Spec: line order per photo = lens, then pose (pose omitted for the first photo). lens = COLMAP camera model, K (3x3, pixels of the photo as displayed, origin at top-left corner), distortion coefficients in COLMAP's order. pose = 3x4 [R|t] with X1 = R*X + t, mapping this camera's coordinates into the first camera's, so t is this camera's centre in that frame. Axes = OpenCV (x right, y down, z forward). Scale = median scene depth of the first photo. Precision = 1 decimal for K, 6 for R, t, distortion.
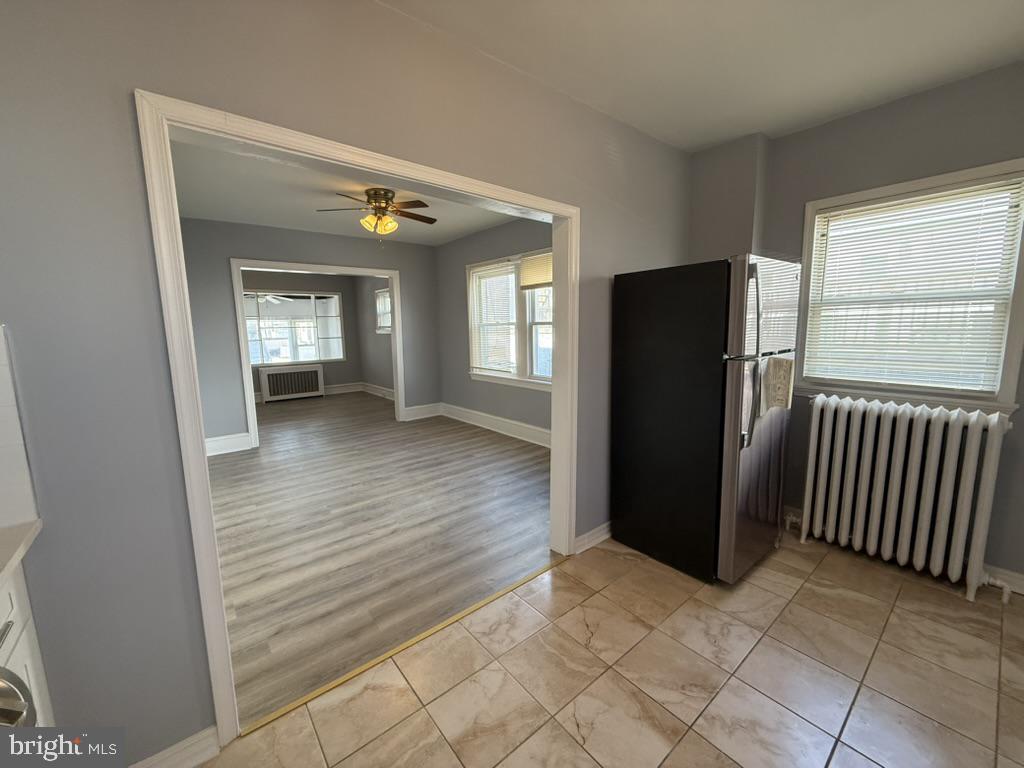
lens RADIAL K [[407.2, 0, 508.9], [0, 407.2, 381.9], [0, 0, 1]] dist [0.000324, 0.000243]
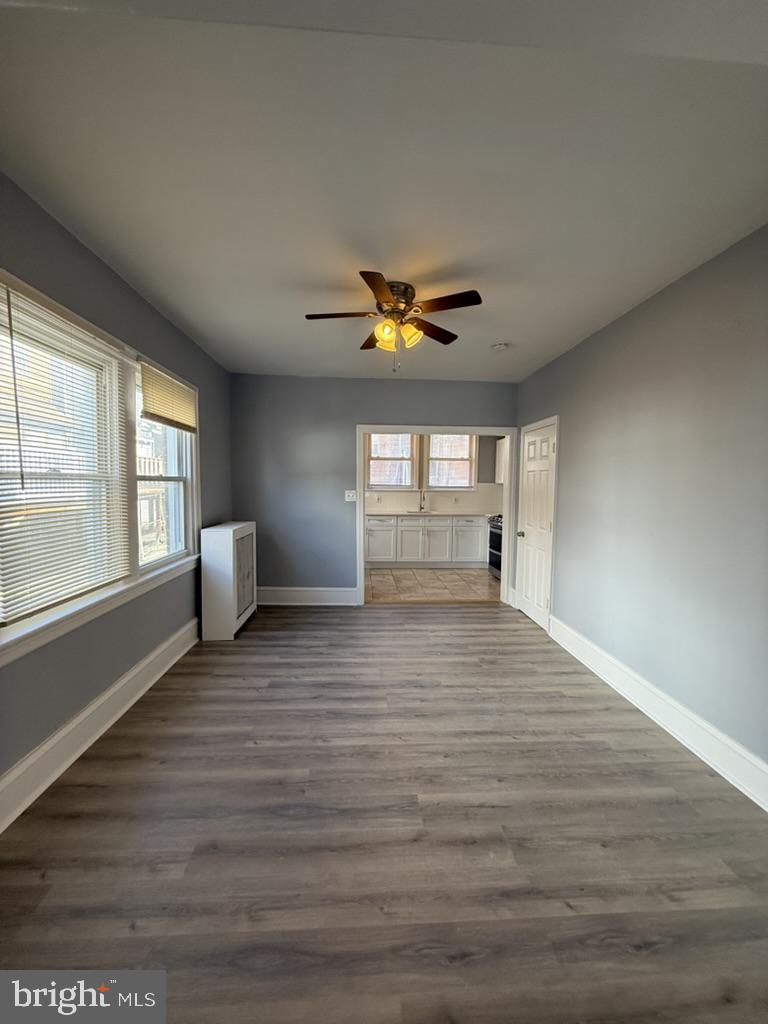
lens RADIAL K [[407.2, 0, 383.5], [0, 407.2, 510.9], [0, 0, 1]] dist [0.000324, 0.000243]
pose [[-0.812748, -0.032892, 0.581686, -0.865473], [0.082803, 0.981749, 0.171209, -0.261891], [-0.576701, 0.187315, -0.795191, 1.968415]]
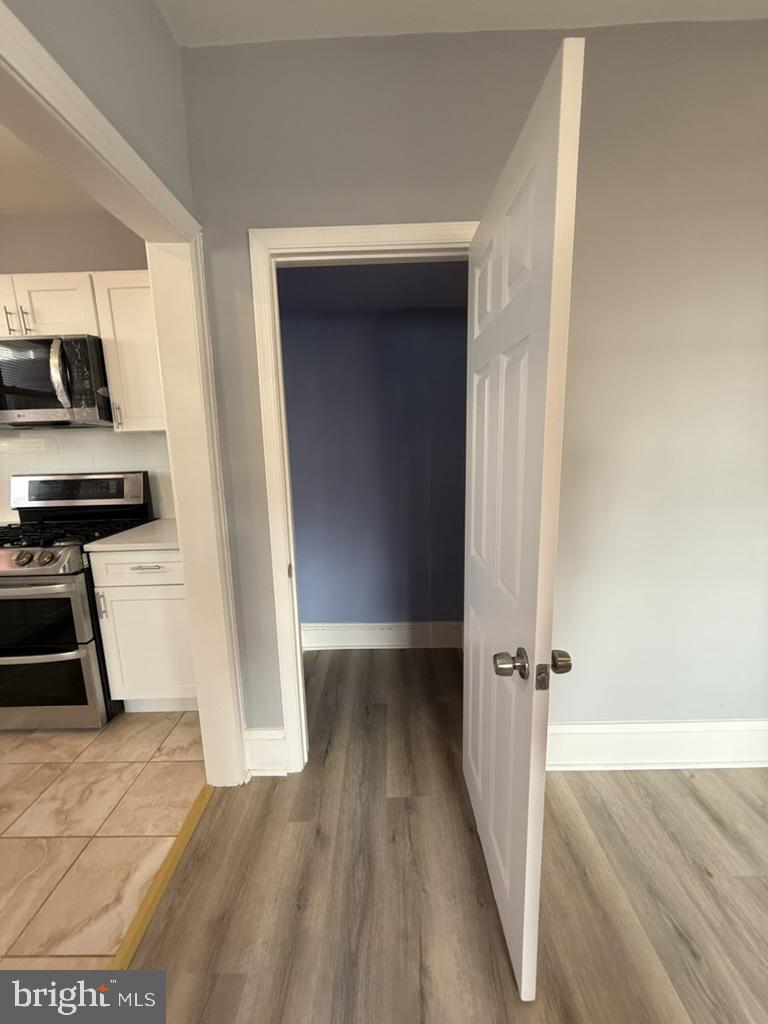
lens RADIAL K [[407.2, 0, 383.5], [0, 407.2, 510.9], [0, 0, 1]] dist [0.000324, 0.000243]
pose [[-0.638594, 0.166211, -0.751380, -0.113403], [-0.070419, 0.959678, 0.272137, -0.101940], [0.766315, 0.226697, -0.601141, 0.884684]]
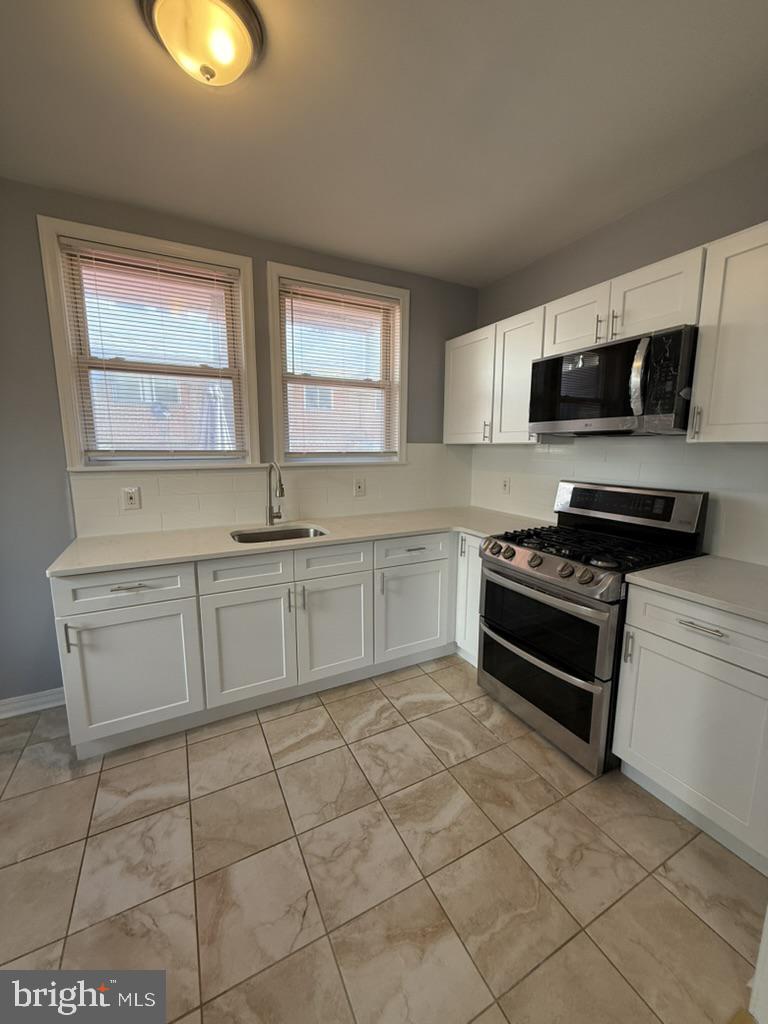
lens RADIAL K [[407.2, 0, 383.5], [0, 407.2, 510.9], [0, 0, 1]] dist [0.000324, 0.000243]
pose [[-0.978804, -0.016588, 0.204124, -0.073316], [0.044103, 0.956255, 0.289190, -0.100407], [-0.199992, 0.292063, -0.935255, 0.713202]]
